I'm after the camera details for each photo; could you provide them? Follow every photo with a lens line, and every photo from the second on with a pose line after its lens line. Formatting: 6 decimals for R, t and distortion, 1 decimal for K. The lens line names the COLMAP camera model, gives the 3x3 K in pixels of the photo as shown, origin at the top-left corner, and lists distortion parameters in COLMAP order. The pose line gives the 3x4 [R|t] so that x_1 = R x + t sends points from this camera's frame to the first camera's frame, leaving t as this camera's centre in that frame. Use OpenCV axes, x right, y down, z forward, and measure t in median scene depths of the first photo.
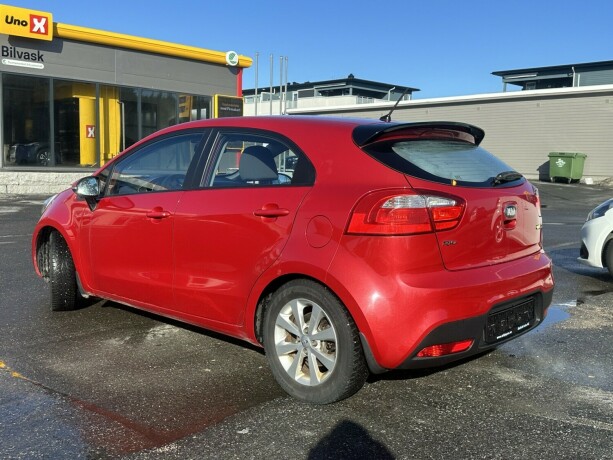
lens RADIAL K [[634.6, 0, 306.5], [0, 634.6, 230.0], [0, 0, 1]] dist [0.009932, 0.005678]
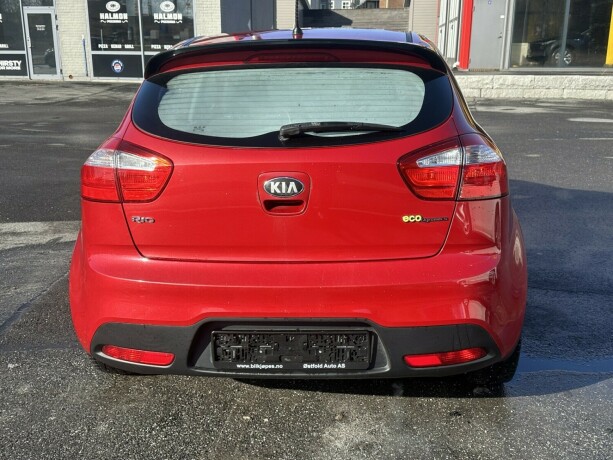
lens RADIAL K [[656.0, 0, 306.5], [0, 656.0, 230.0], [0, 0, 1]] dist [0.014745, 0.000910]
pose [[0.655639, 0.180266, -0.733241, 0.769883], [-0.069217, 0.981344, 0.179370, -0.099084], [0.751896, -0.066849, 0.655884, 0.545751]]
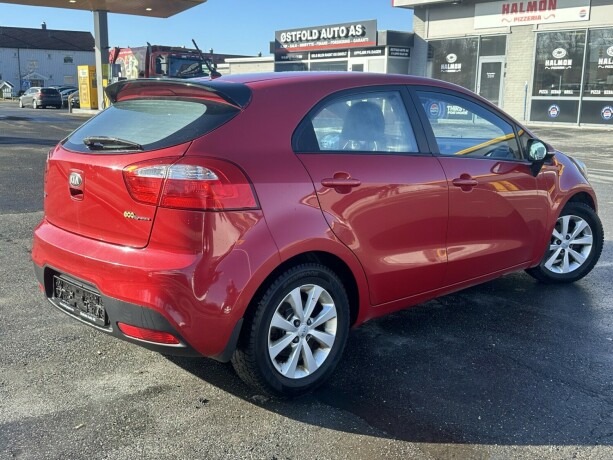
lens RADIAL K [[656.0, 0, 306.5], [0, 656.0, 230.0], [0, 0, 1]] dist [0.014745, 0.000910]
pose [[-0.041412, 0.181883, -0.982448, 1.153517], [-0.117215, 0.975617, 0.185559, -0.160007], [0.992243, 0.122842, -0.019083, 1.253535]]
